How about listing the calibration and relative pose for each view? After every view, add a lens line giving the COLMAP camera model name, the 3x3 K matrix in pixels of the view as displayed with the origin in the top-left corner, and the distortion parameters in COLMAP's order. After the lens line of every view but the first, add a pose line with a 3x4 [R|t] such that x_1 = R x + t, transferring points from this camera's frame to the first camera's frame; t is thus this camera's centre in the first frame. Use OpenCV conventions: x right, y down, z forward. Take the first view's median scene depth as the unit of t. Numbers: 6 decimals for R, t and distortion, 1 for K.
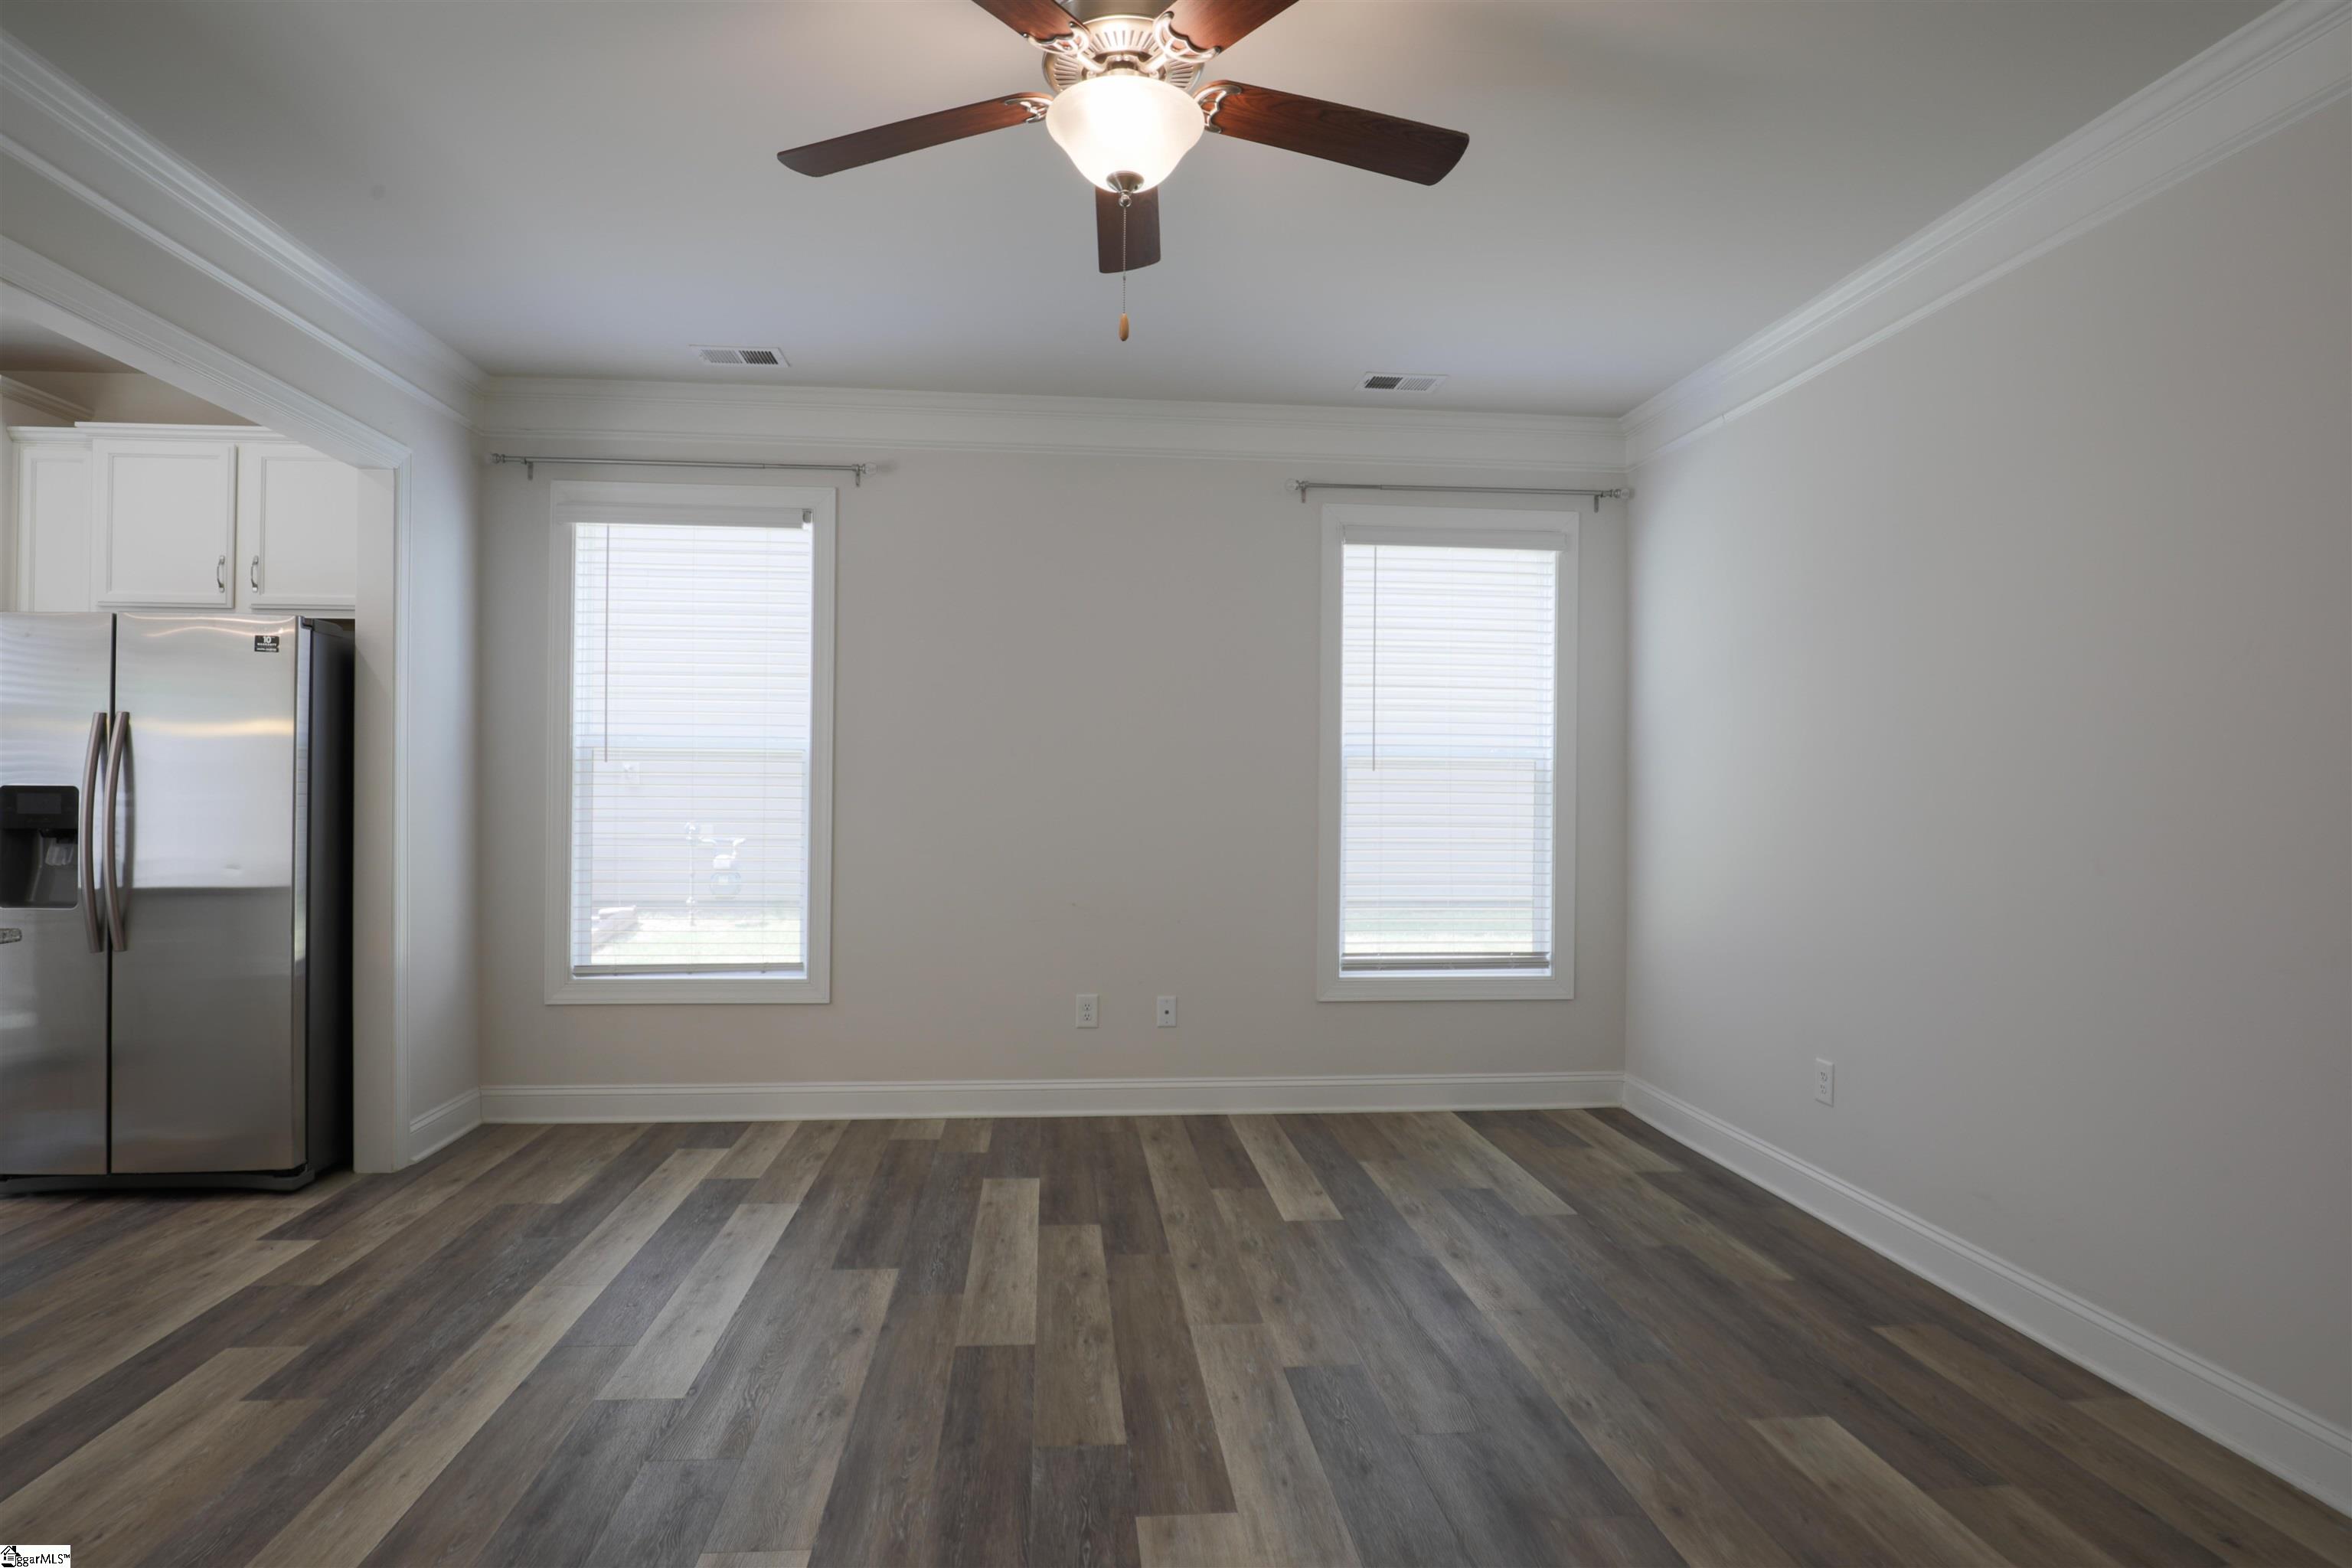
lens RADIAL K [[1266.6, 0, 1182.7], [0, 1266.6, 771.9], [0, 0, 1]] dist [-0.018229, -0.000184]
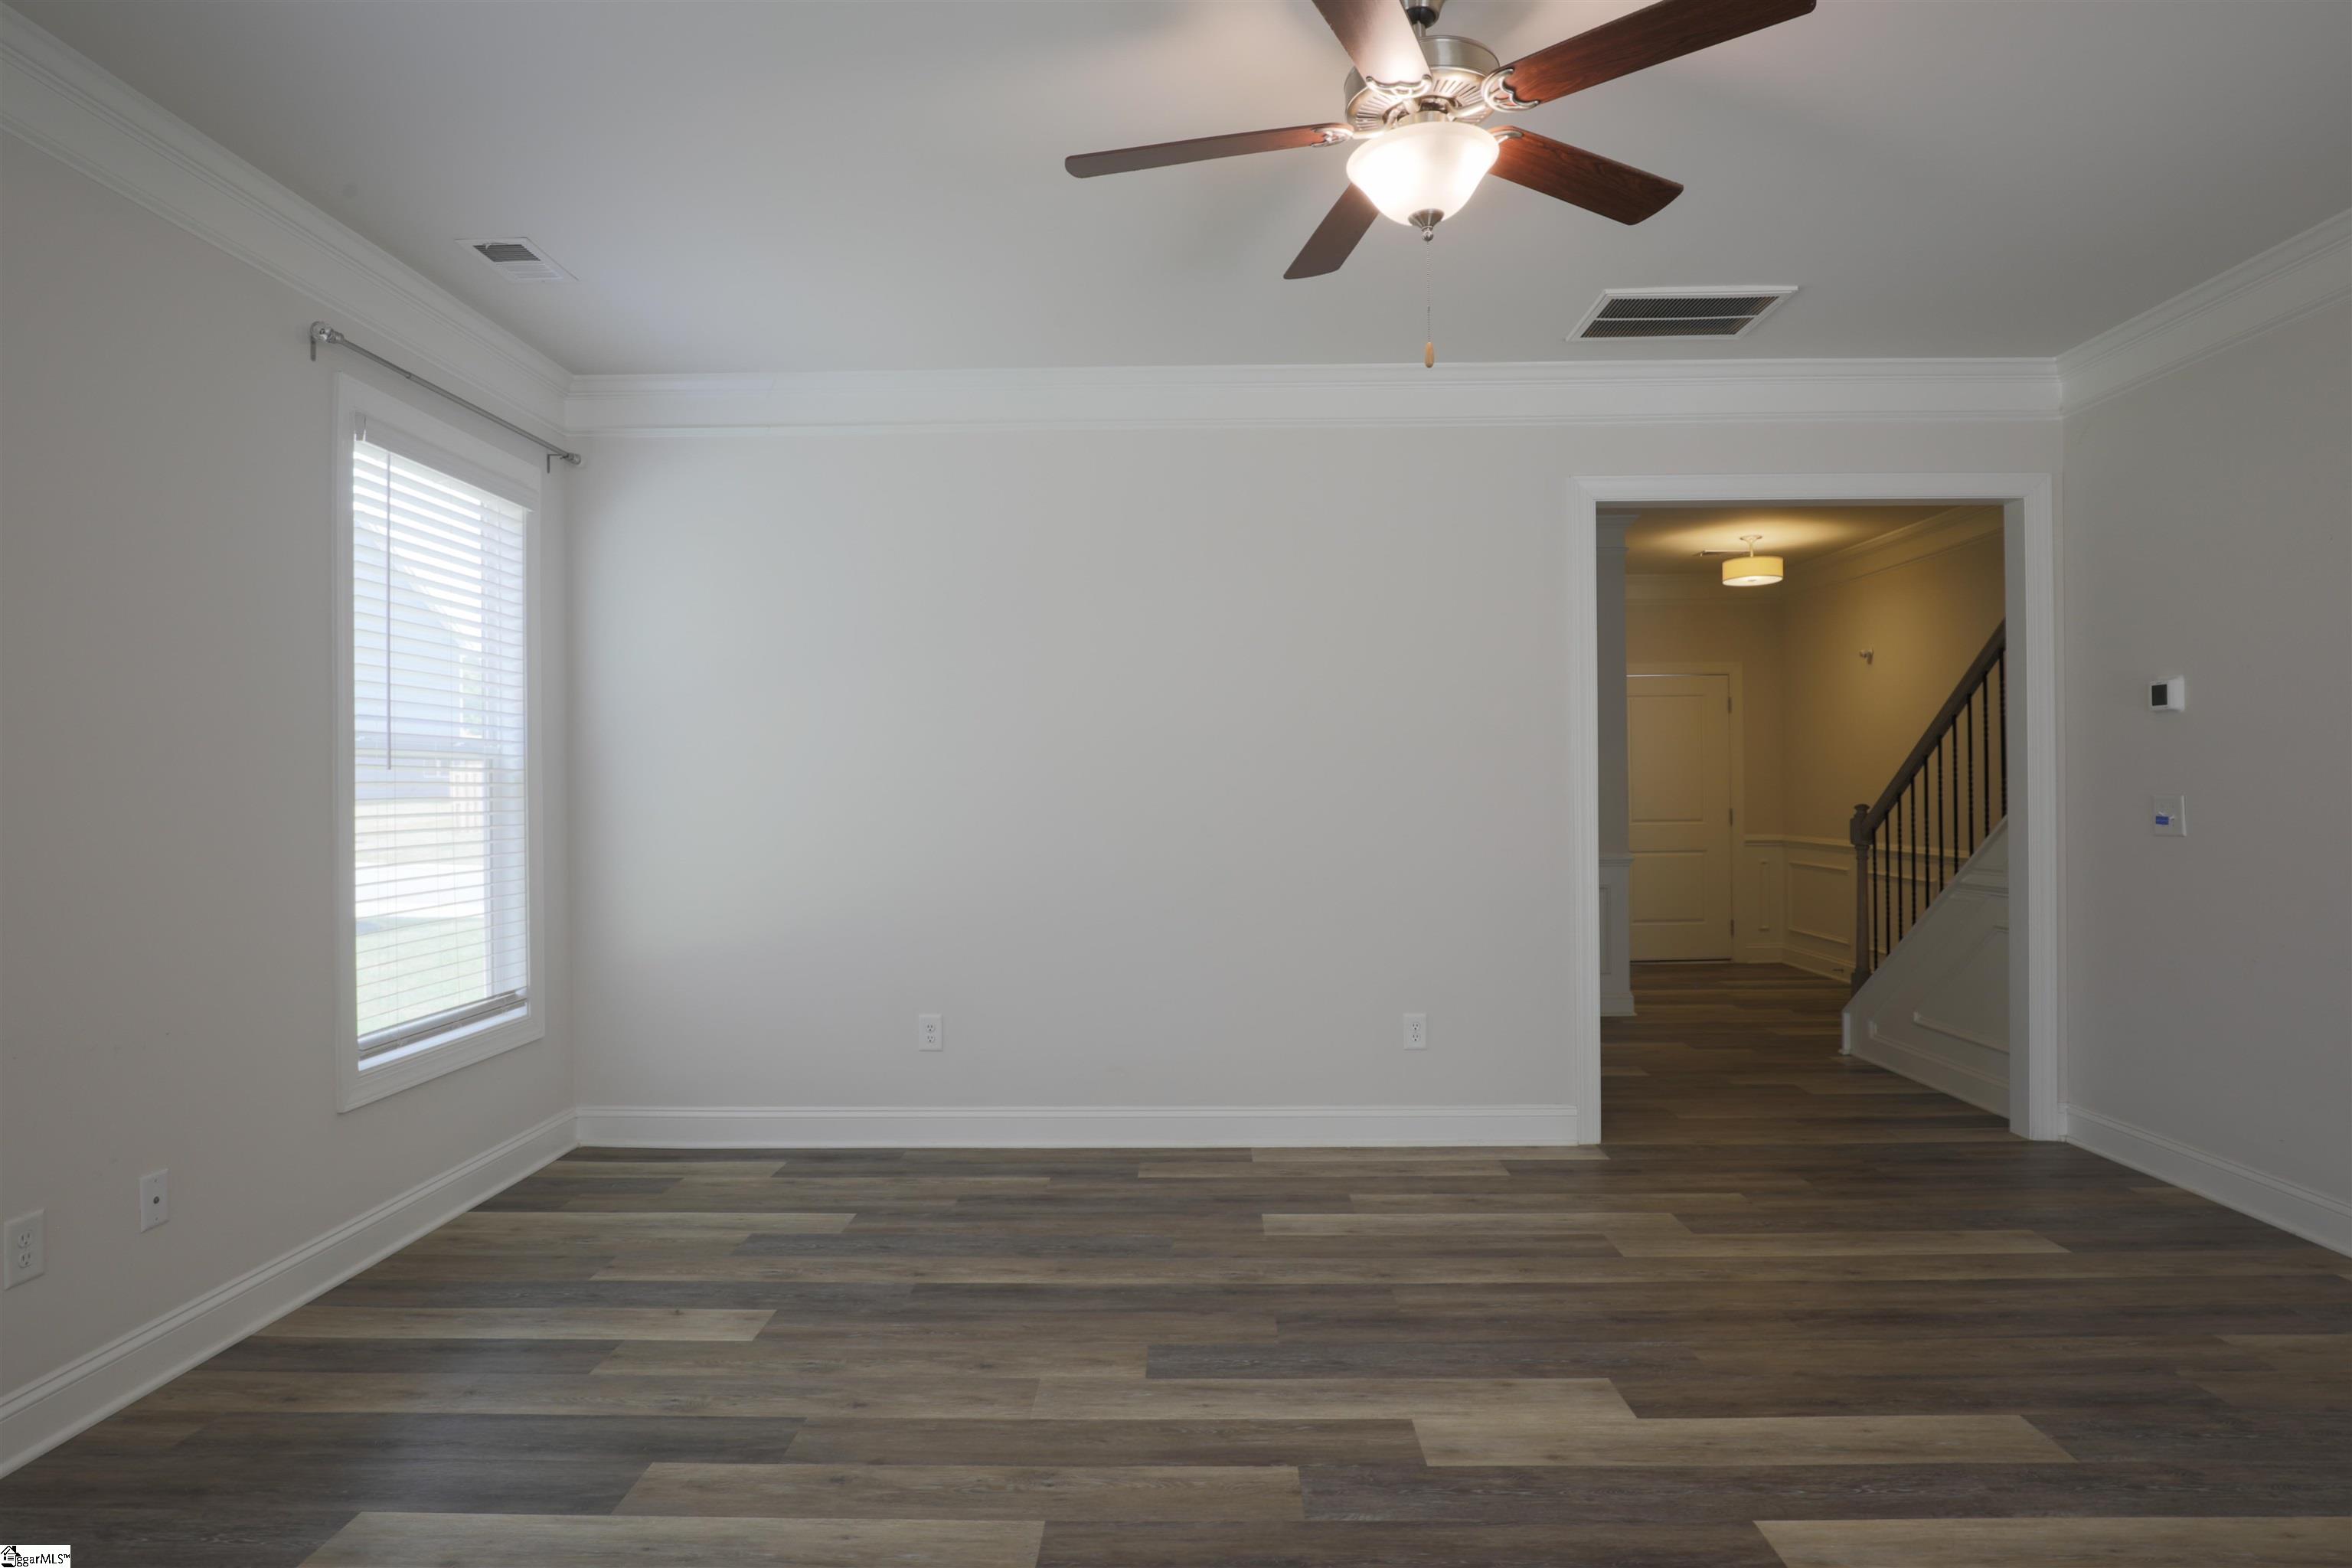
lens RADIAL K [[1266.6, 0, 1188.7], [0, 1266.6, 780.0], [0, 0, 1]] dist [-0.018229, -0.000184]
pose [[0.113030, -0.005445, 0.993577, -0.667203], [-0.005743, 0.999965, 0.006133, -0.003076], [-0.993575, -0.006399, 0.112994, 0.637513]]
